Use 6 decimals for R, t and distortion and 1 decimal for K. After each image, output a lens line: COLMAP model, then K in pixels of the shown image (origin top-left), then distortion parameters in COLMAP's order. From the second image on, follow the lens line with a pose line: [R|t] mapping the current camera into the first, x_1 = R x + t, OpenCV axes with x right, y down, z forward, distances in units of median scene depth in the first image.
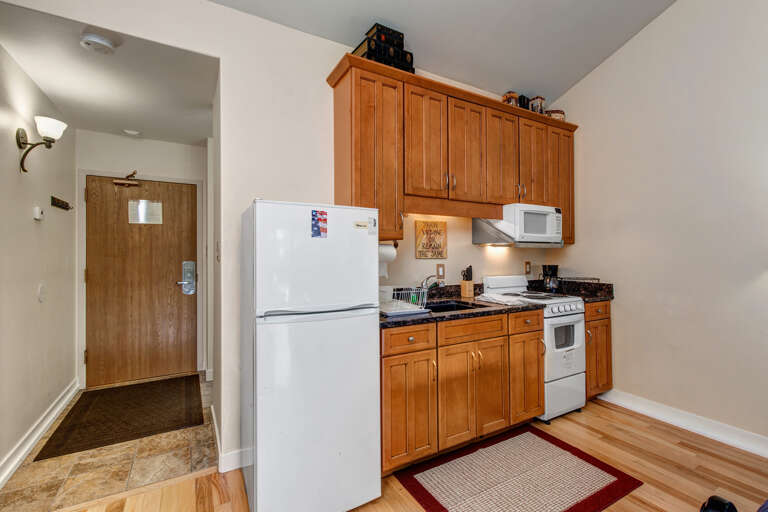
lens RADIAL K [[352.4, 0, 386.6], [0, 352.4, 254.6], [0, 0, 1]] dist [-0.003249, -0.000592]
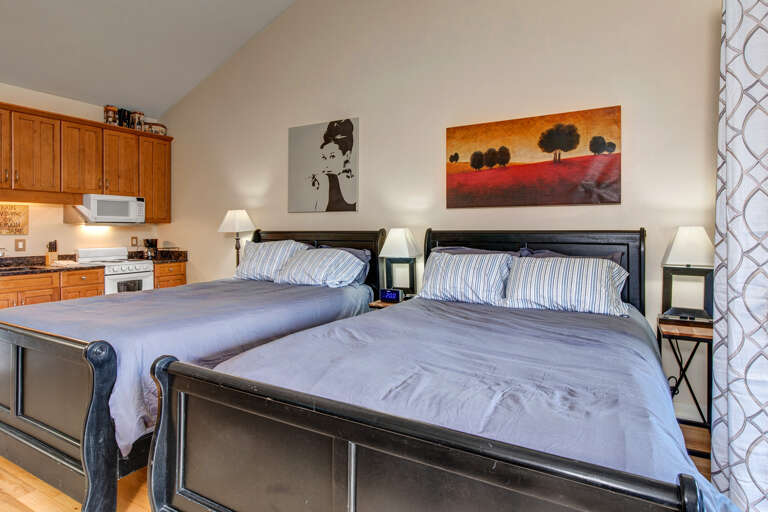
lens RADIAL K [[390.1, 0, 385.6], [0, 390.1, 228.1], [0, 0, 1]] dist [0.010014, -0.001766]
pose [[0.831613, -0.000123, 0.555356, 0.443028], [0.004634, 0.999967, -0.006718, 0.002957], [-0.555336, 0.008160, 0.831586, -0.844923]]
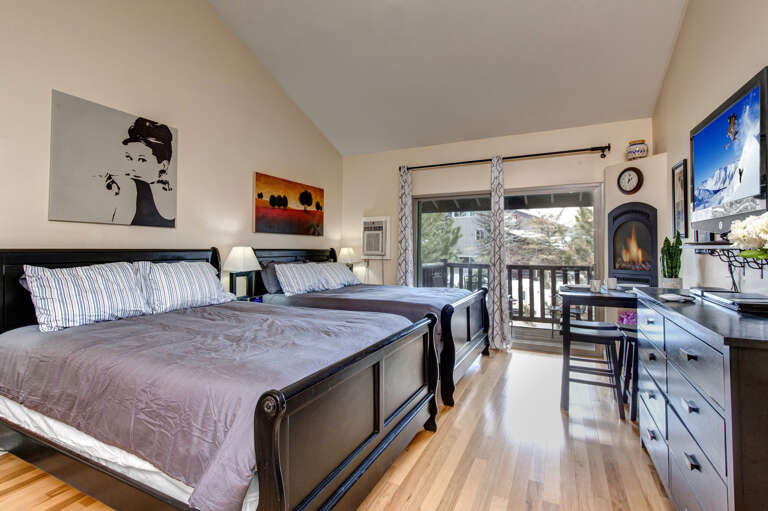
lens RADIAL K [[352.4, 0, 385.7], [0, 352.4, 248.8], [0, 0, 1]] dist [-0.003249, -0.000592]
pose [[-0.566955, -0.002763, 0.823744, -0.164462], [-0.001583, 0.999996, 0.002264, -0.000729], [-0.823747, -0.000021, -0.566957, 0.311975]]
